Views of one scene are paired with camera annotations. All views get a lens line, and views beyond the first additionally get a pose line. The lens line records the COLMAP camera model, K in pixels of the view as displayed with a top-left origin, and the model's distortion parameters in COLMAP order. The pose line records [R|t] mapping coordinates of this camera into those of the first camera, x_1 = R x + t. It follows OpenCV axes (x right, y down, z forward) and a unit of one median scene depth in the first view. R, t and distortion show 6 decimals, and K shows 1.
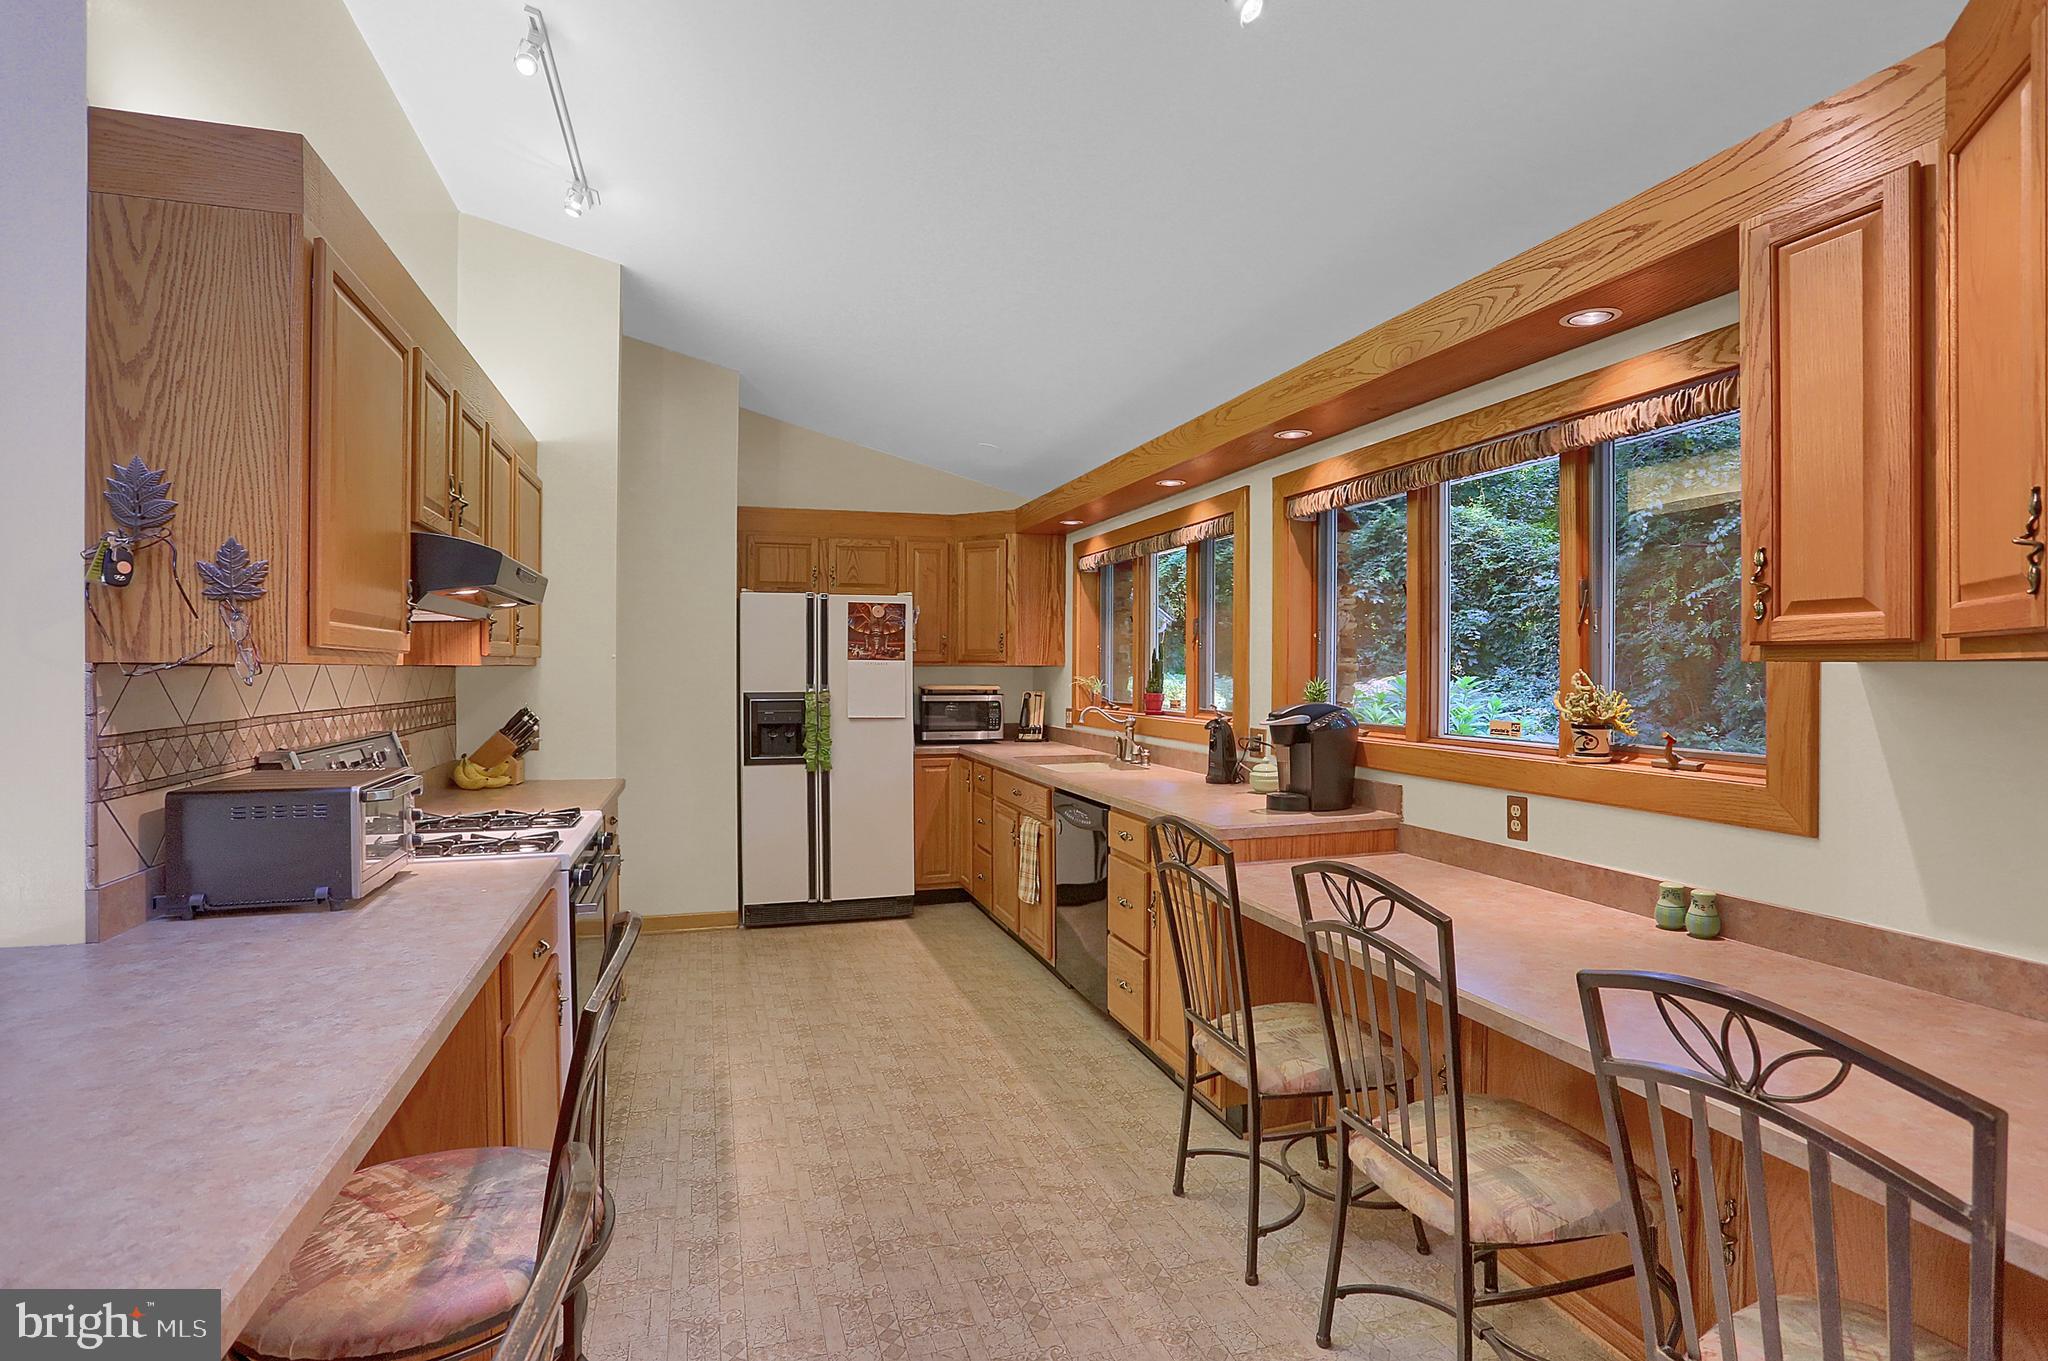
lens RADIAL K [[1034.0, 0, 1033.4], [0, 1034.0, 673.9], [0, 0, 1]] dist [-0.063401, 0.028384]
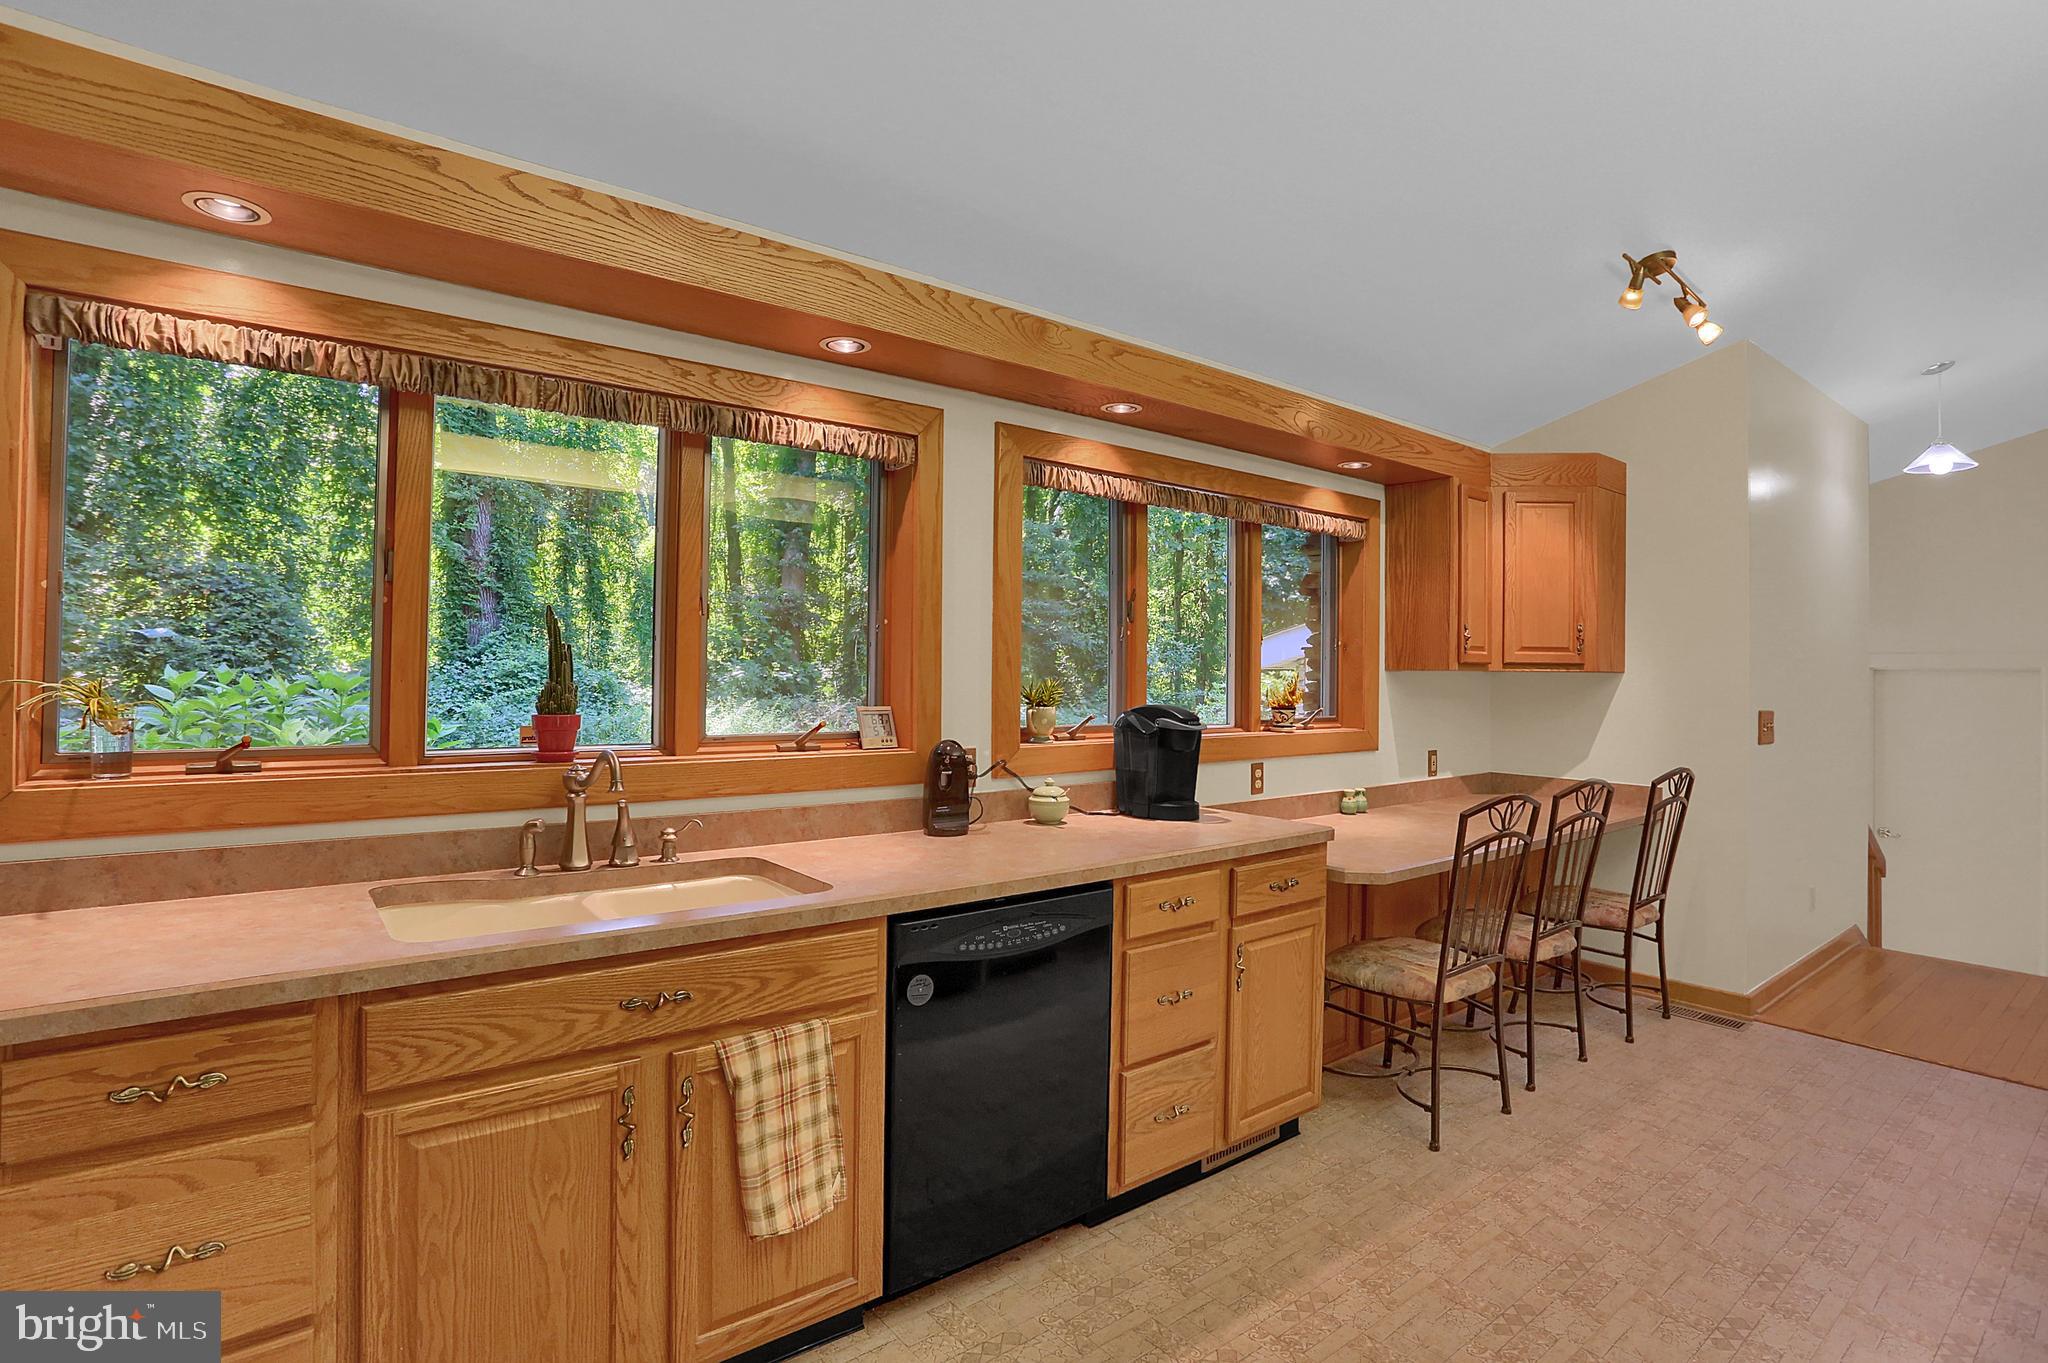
lens RADIAL K [[976.2, 0, 1022.7], [0, 976.2, 671.0], [0, 0, 1]] dist [-0.073189, 0.022104]
pose [[-0.340067, -0.007179, 0.940374, -0.462480], [-0.009378, 0.999947, 0.004243, -0.005517], [-0.940354, -0.007376, -0.340117, 1.225122]]
